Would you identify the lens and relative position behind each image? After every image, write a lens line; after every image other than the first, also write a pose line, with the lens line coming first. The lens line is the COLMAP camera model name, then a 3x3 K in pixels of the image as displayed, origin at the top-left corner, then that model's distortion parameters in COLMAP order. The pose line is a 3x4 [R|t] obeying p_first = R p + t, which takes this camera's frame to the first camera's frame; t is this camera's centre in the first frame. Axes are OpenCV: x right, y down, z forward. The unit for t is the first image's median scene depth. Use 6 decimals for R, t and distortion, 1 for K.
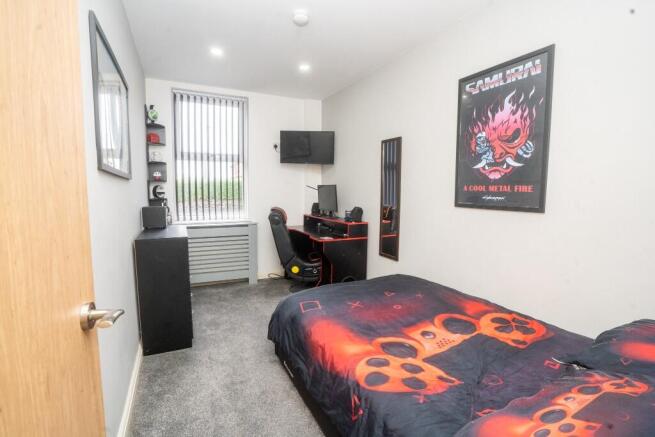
lens RADIAL K [[303.8, 0, 327.5], [0, 303.8, 218.5], [0, 0, 1]] dist [-0.070640, 0.028910]
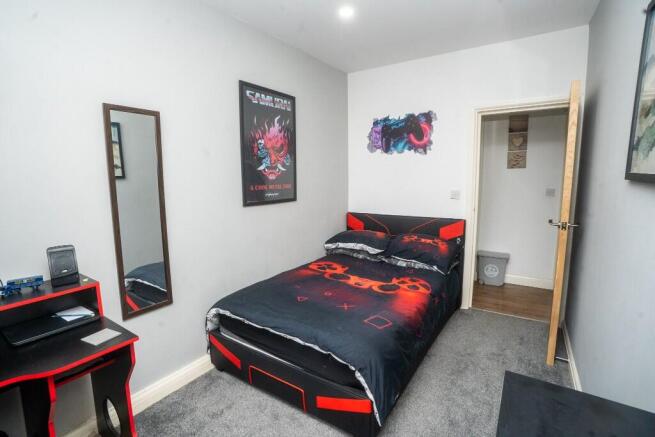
lens RADIAL K [[303.8, 0, 327.5], [0, 303.8, 218.5], [0, 0, 1]] dist [-0.070640, 0.028910]
pose [[-0.492685, -0.116626, 0.862357, -0.703689], [0.094993, 0.977849, 0.186517, -0.192286], [-0.865008, 0.173812, -0.470692, 1.462262]]
